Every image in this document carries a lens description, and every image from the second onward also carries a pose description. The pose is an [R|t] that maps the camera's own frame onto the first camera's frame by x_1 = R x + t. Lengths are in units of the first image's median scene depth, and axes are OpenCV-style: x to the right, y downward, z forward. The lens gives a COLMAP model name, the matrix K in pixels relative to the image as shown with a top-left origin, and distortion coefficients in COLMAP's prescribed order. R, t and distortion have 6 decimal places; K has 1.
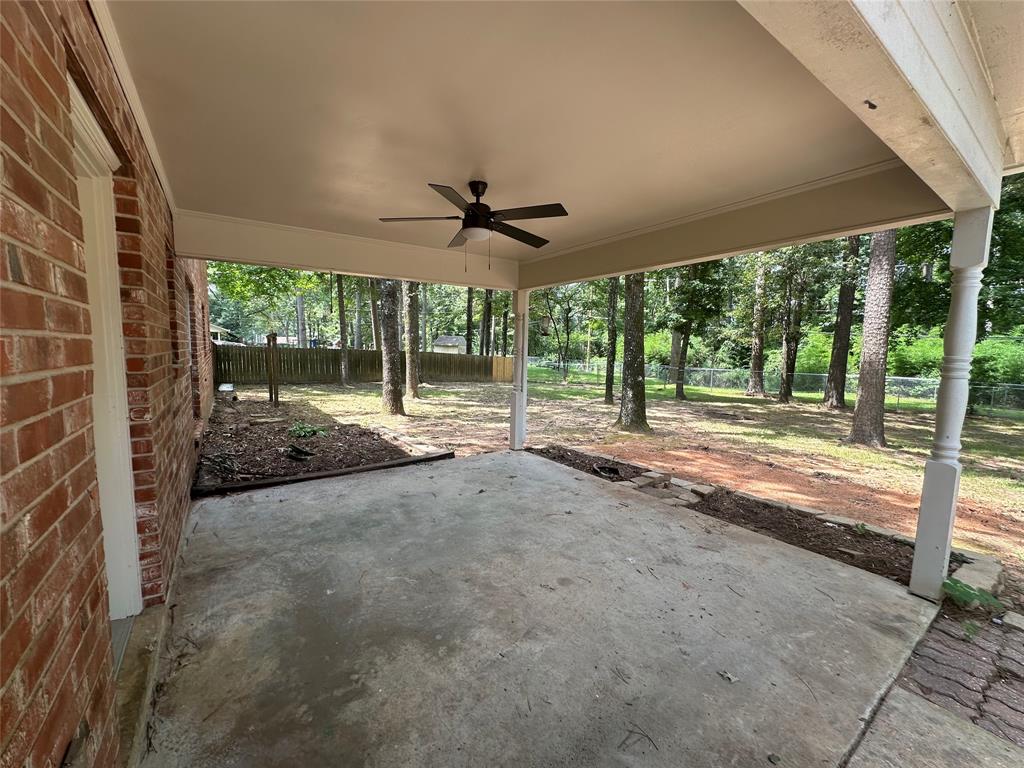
lens RADIAL K [[409.6, 0, 509.3], [0, 409.6, 386.0], [0, 0, 1]] dist [0.000347, -0.000779]
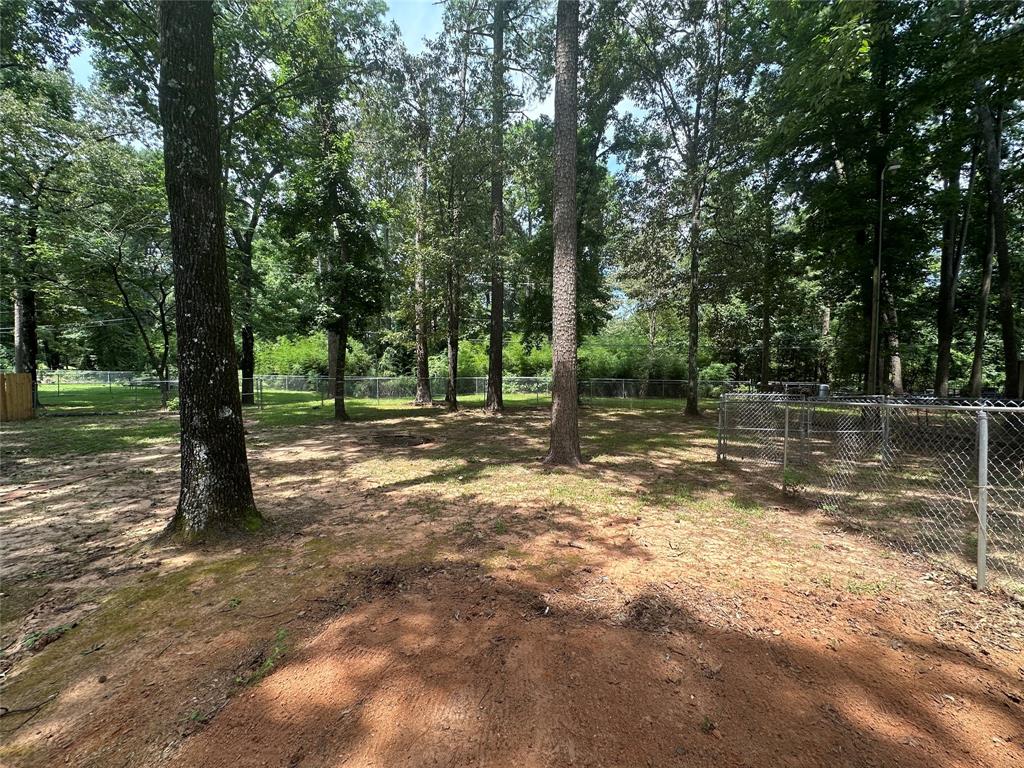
lens RADIAL K [[409.6, 0, 509.5], [0, 409.6, 380.9], [0, 0, 1]] dist [0.000347, -0.000779]
pose [[0.712815, -0.053852, 0.699281, 0.104899], [0.078414, 0.996916, -0.003158, -0.011972], [-0.696954, 0.057085, 0.714840, 0.220644]]
